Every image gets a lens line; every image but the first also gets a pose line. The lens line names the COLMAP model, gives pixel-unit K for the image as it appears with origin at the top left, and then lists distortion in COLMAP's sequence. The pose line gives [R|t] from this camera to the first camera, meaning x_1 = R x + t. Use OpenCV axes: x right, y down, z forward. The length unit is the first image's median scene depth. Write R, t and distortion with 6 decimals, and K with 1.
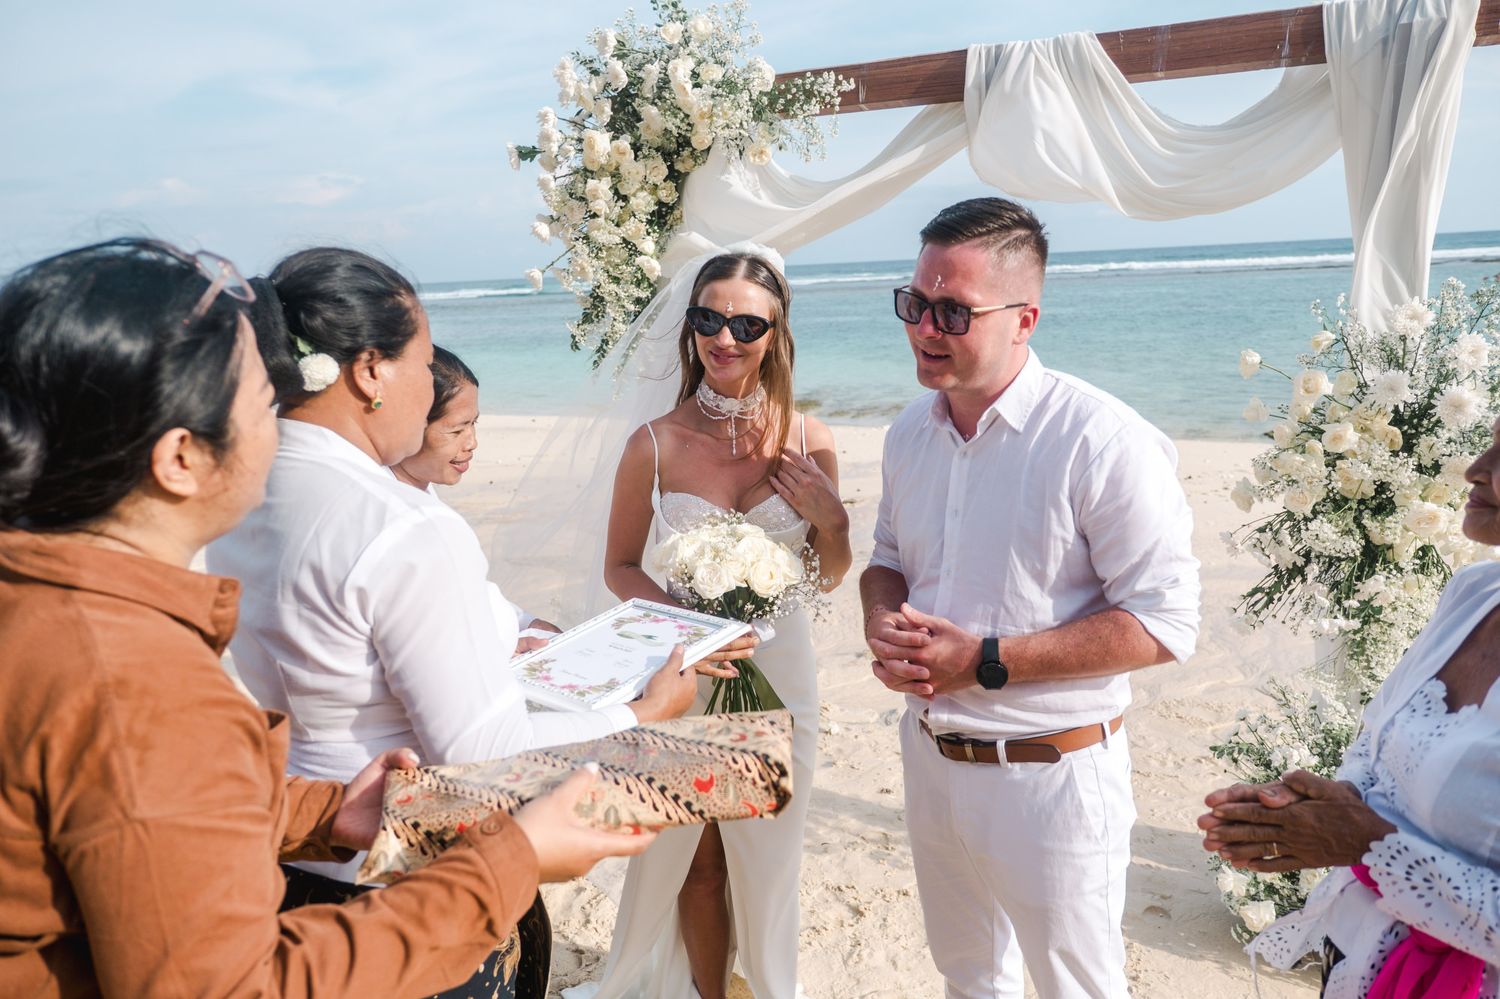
lens RADIAL K [[1157.9, 0, 755.4], [0, 1157.9, 494.4], [0, 0, 1]] dist [0.003402, 0.010914]
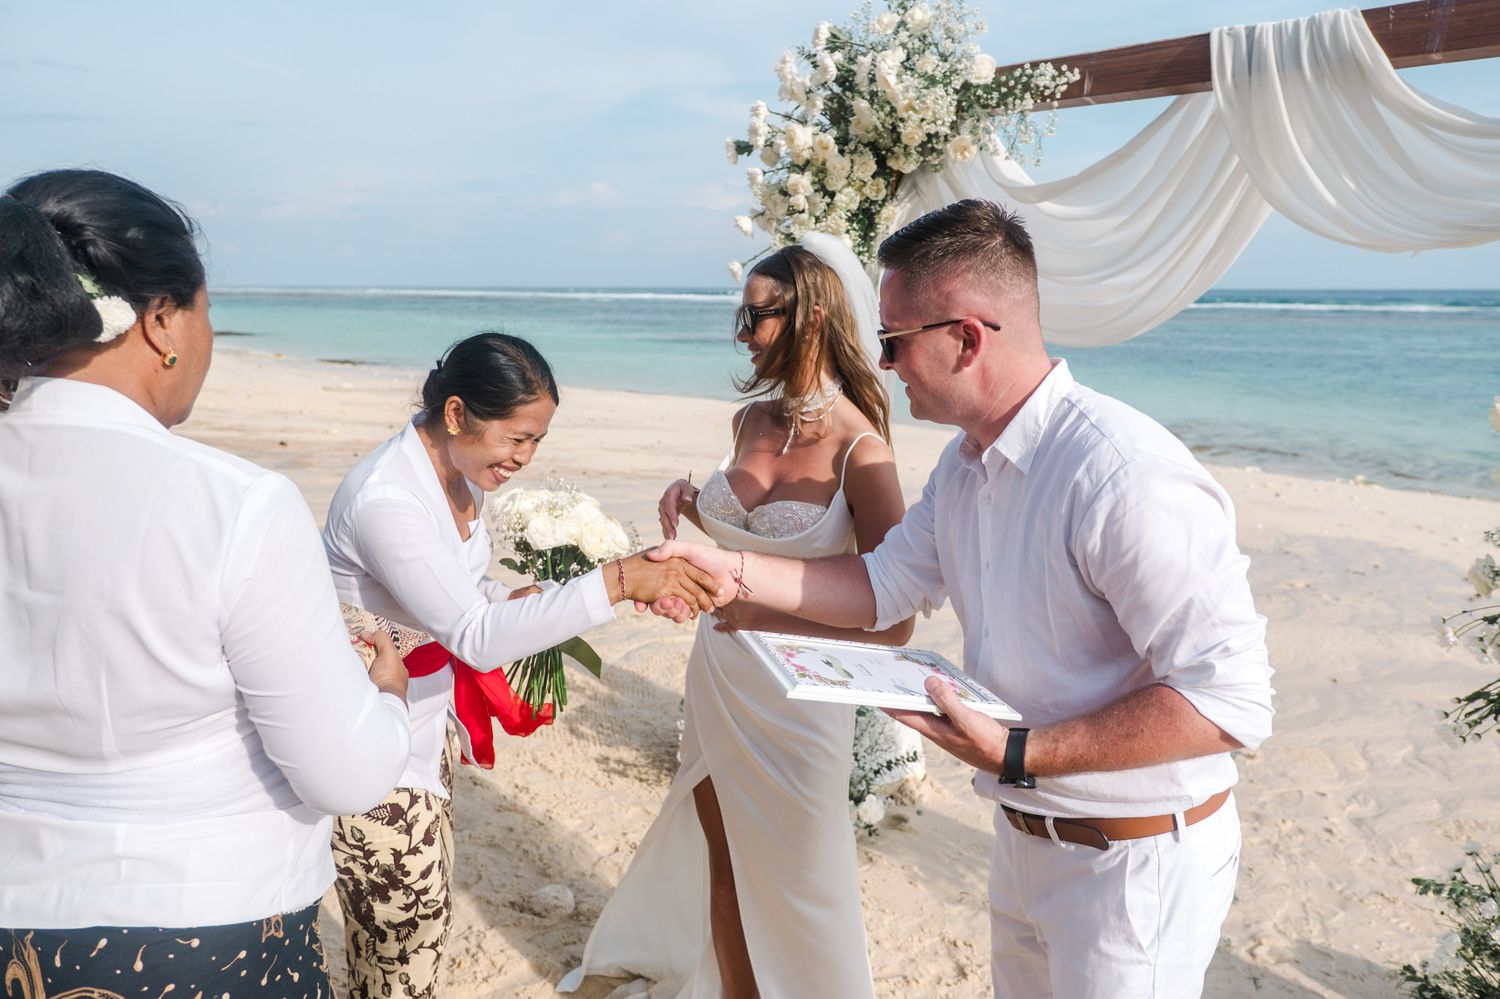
lens RADIAL K [[1157.9, 0, 755.4], [0, 1157.9, 494.4], [0, 0, 1]] dist [0.003402, 0.010914]
pose [[0.939334, 0.108277, -0.325466, 0.178587], [-0.111911, 0.993689, 0.007594, -0.004115], [0.324234, 0.029289, 0.945523, 0.063196]]
